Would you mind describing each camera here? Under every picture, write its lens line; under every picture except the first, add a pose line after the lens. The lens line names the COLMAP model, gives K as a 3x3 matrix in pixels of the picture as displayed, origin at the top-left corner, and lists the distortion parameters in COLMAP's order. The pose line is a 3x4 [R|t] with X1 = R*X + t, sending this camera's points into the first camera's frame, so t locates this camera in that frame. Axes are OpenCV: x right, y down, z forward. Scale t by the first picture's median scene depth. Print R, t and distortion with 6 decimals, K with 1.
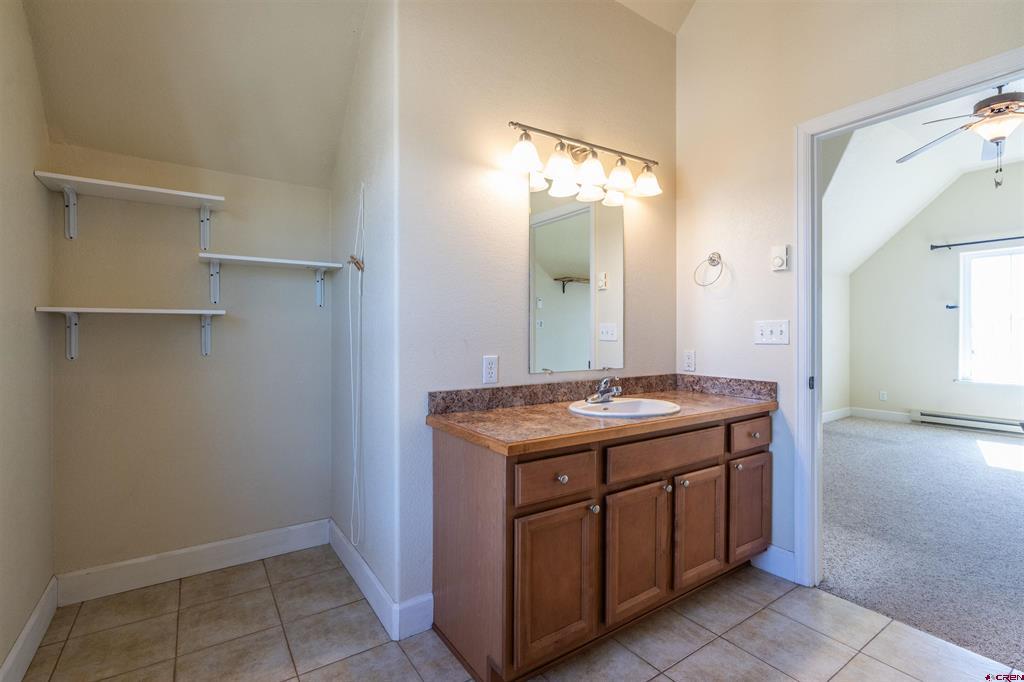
lens RADIAL K [[462.8, 0, 511.9], [0, 462.8, 333.6], [0, 0, 1]] dist [-0.002676, 0.000200]
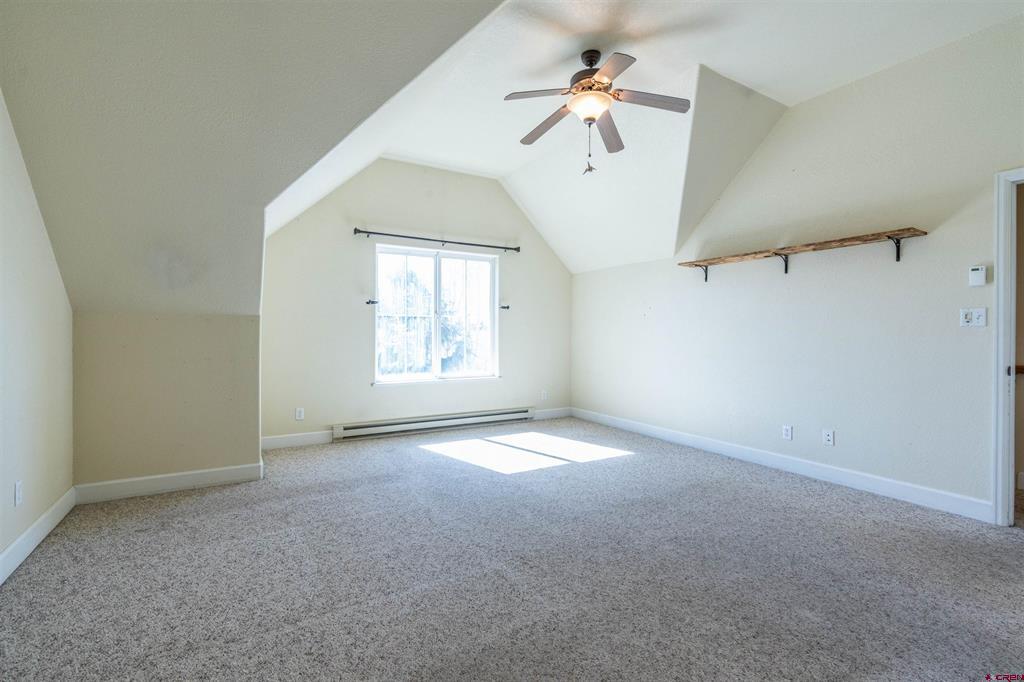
lens RADIAL K [[462.8, 0, 511.9], [0, 462.8, 333.6], [0, 0, 1]] dist [-0.002676, 0.000200]
pose [[0.055615, 0.001175, 0.998452, 0.076266], [-0.004329, 0.999990, -0.000935, 0.002899], [-0.998443, -0.004271, 0.055620, 0.678816]]
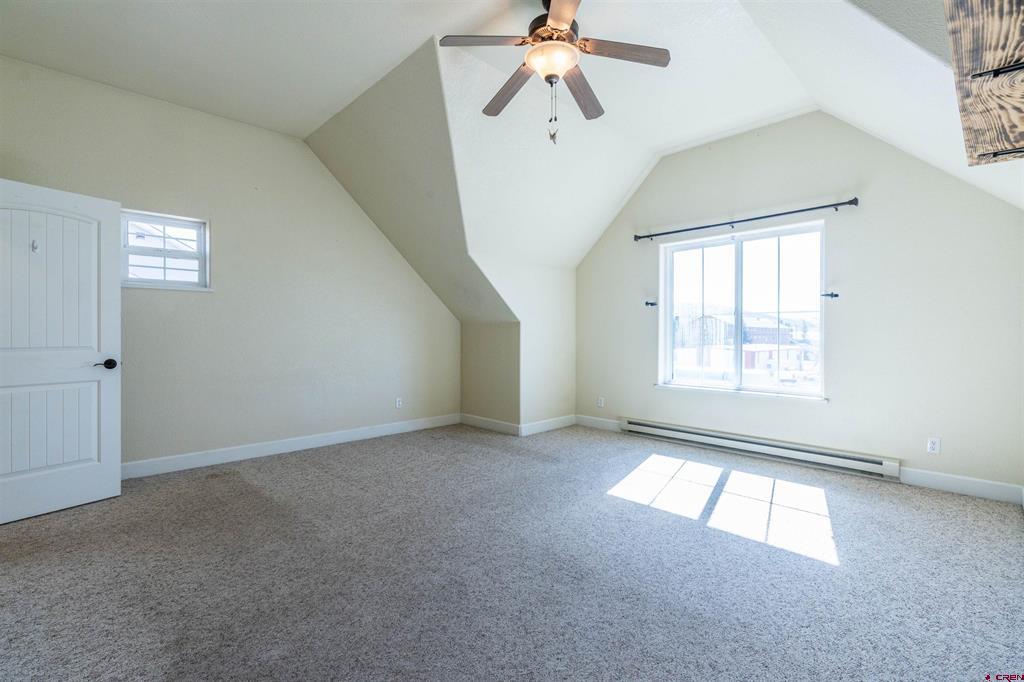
lens RADIAL K [[462.8, 0, 511.9], [0, 462.8, 333.6], [0, 0, 1]] dist [-0.002676, 0.000200]
pose [[0.984959, 0.003589, 0.172748, 0.526963], [-0.003515, 0.999994, -0.000735, 0.002182], [-0.172750, 0.000117, 0.984966, 0.156325]]
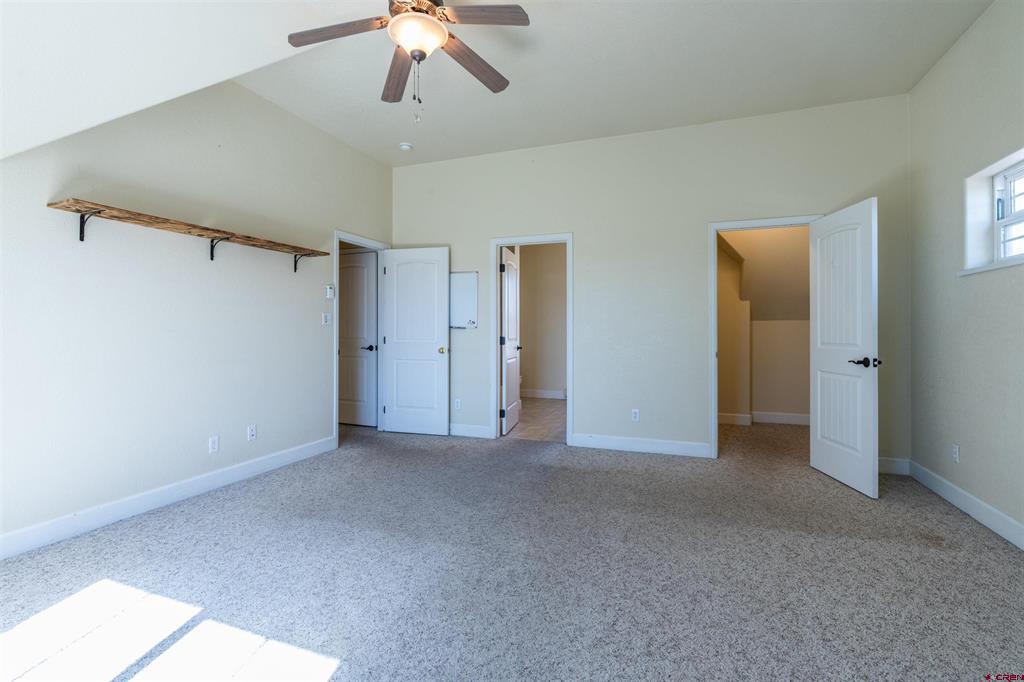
lens RADIAL K [[467.1, 0, 513.7], [0, 467.1, 328.6], [0, 0, 1]] dist [-0.002417, -0.000345]
pose [[-0.813374, -0.000997, -0.581741, 0.831903], [0.000408, 0.999997, -0.002285, 0.000044], [0.581742, -0.002096, -0.813371, 1.024040]]
